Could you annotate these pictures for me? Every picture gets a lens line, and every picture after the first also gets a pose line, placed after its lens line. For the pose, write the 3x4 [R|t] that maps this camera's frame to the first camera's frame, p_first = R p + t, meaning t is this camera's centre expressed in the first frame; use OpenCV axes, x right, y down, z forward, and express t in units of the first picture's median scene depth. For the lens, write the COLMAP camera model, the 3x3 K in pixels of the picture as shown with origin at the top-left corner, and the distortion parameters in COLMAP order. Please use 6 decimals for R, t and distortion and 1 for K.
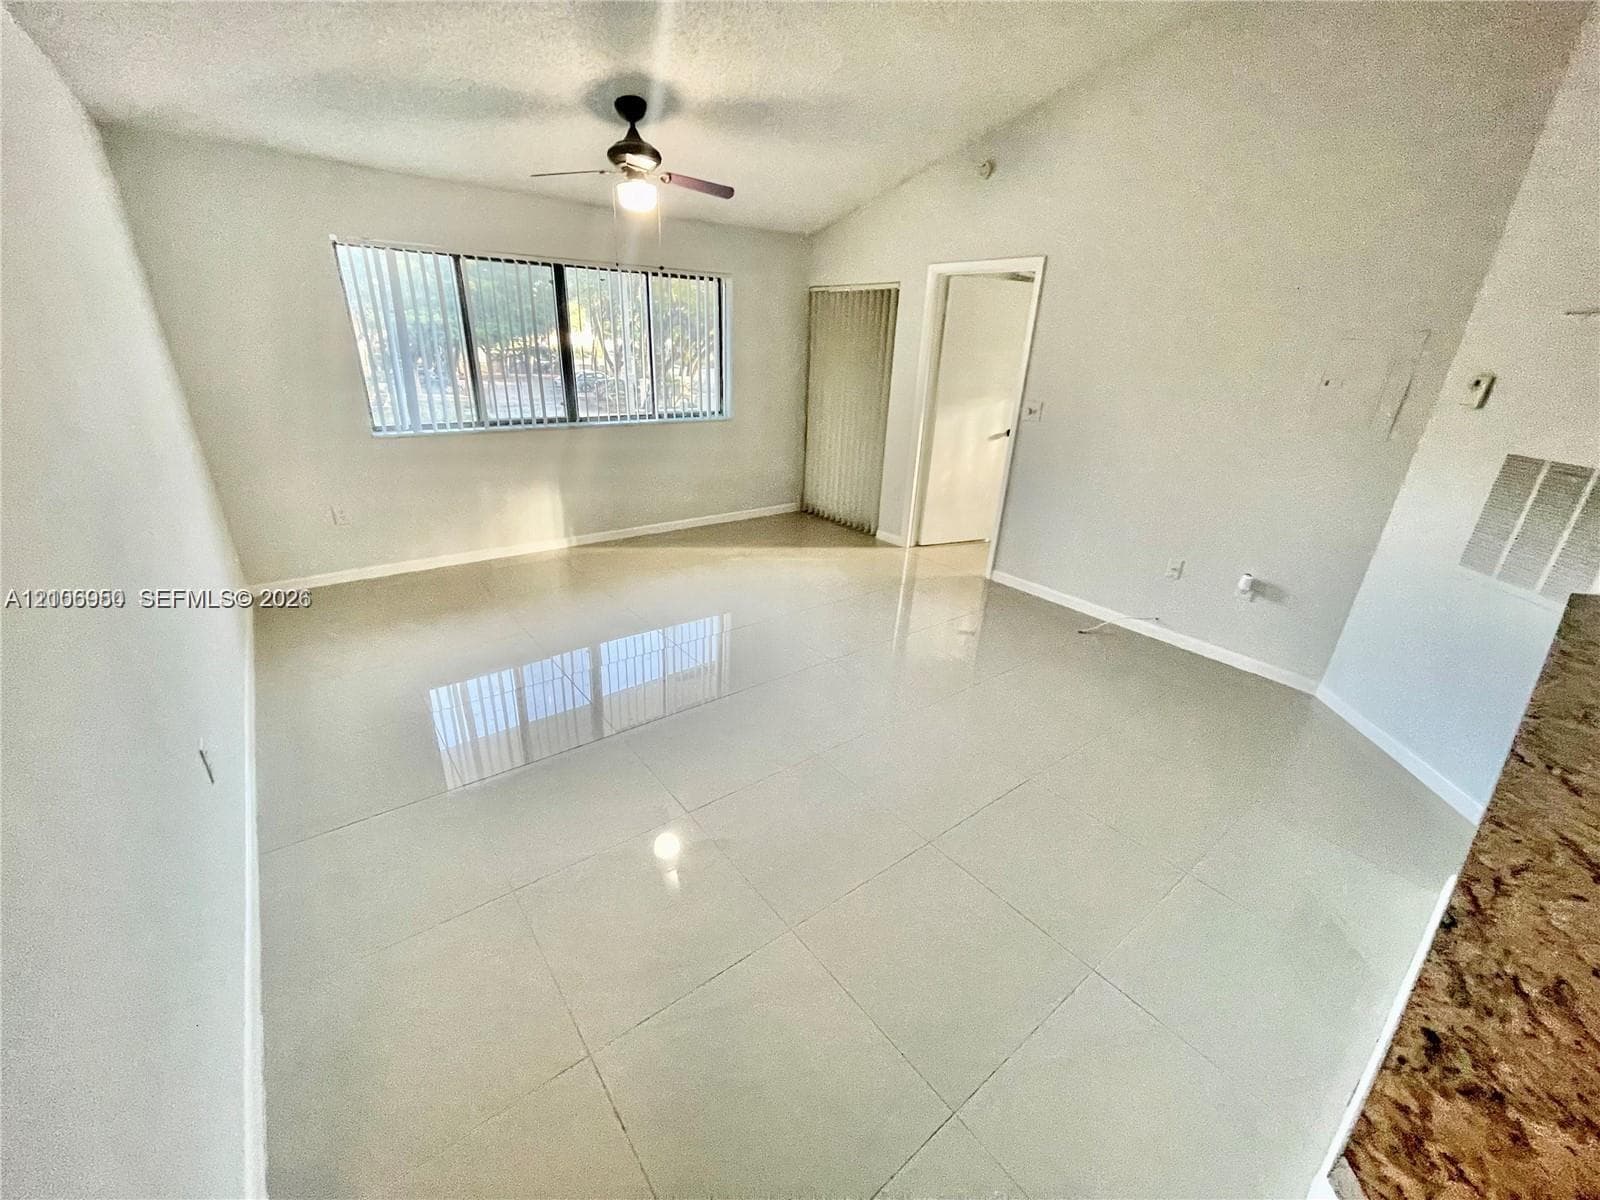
lens RADIAL K [[645.8, 0, 800.3], [0, 645.8, 608.4], [0, 0, 1]] dist [-0.014867, 0.006438]
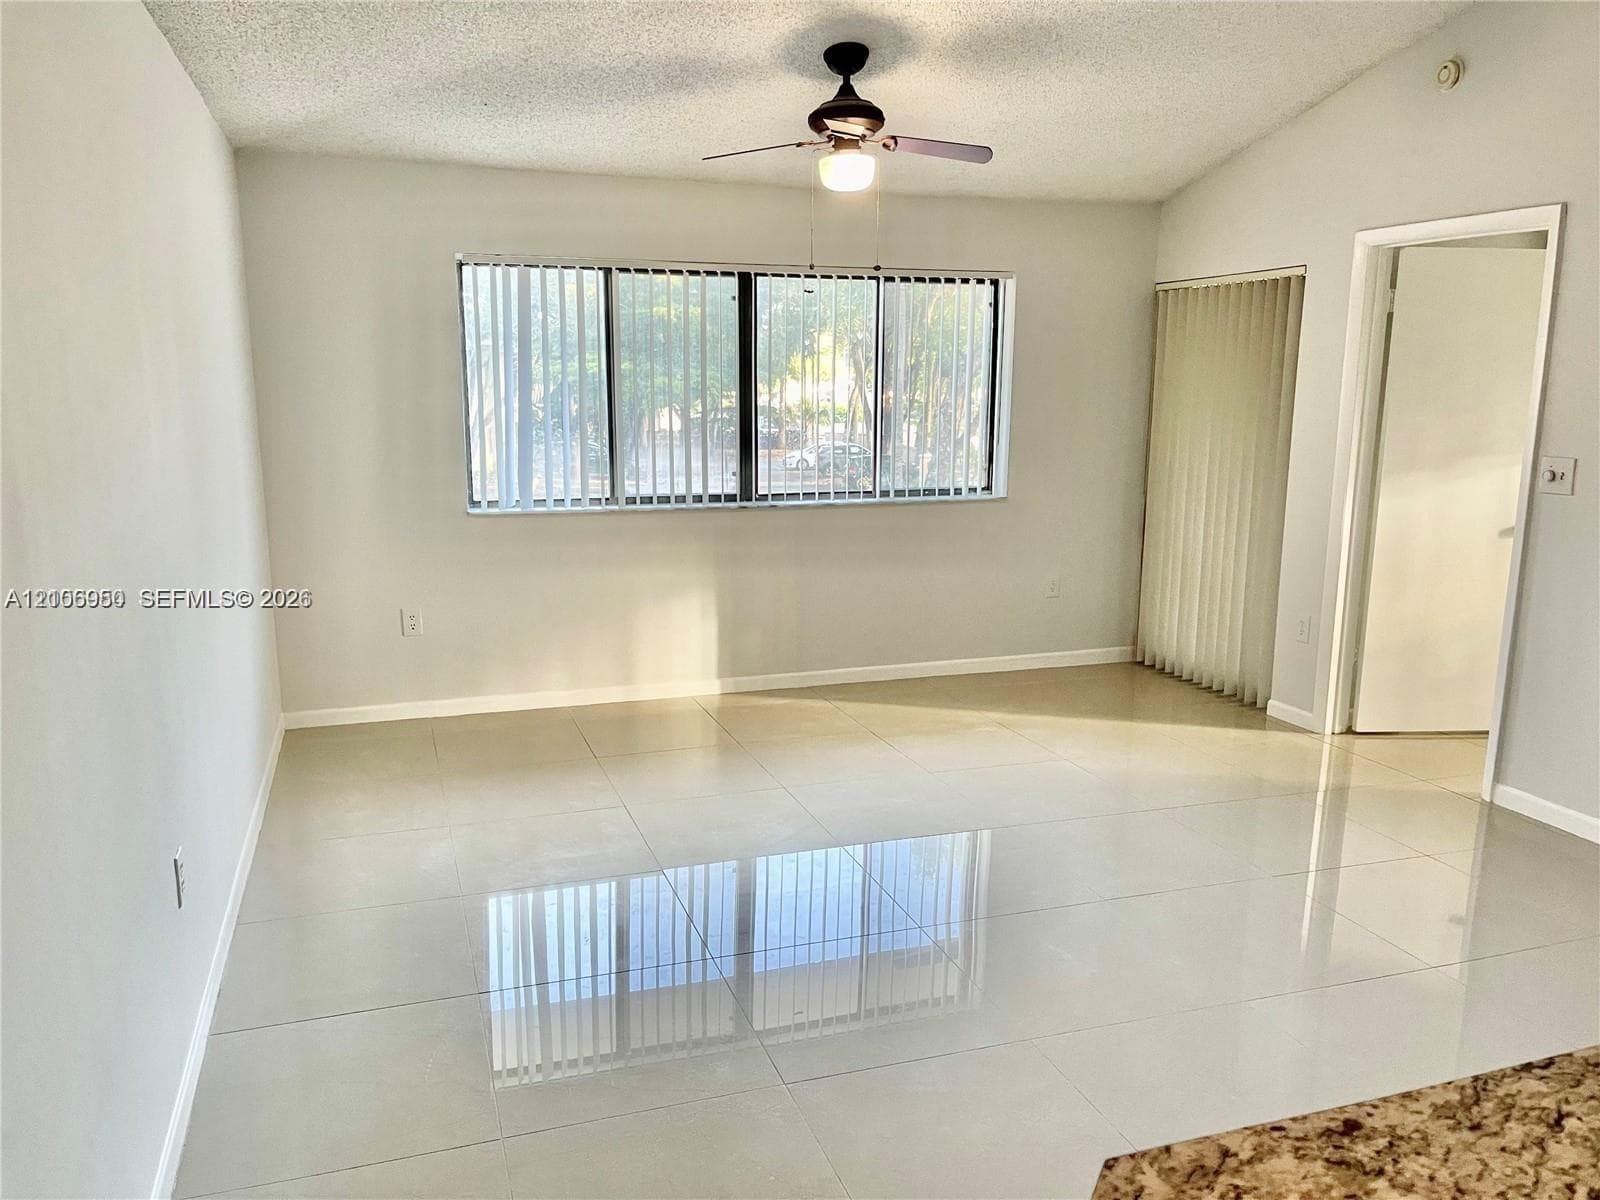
lens RADIAL K [[1217.1, 0, 799.4], [0, 1217.1, 621.2], [0, 0, 1]] dist [0.038811, -0.059588]
pose [[0.942684, 0.031480, -0.332199, 0.105533], [-0.099384, 0.976847, -0.189454, 0.054189], [0.318544, 0.211610, 0.923986, -0.082793]]
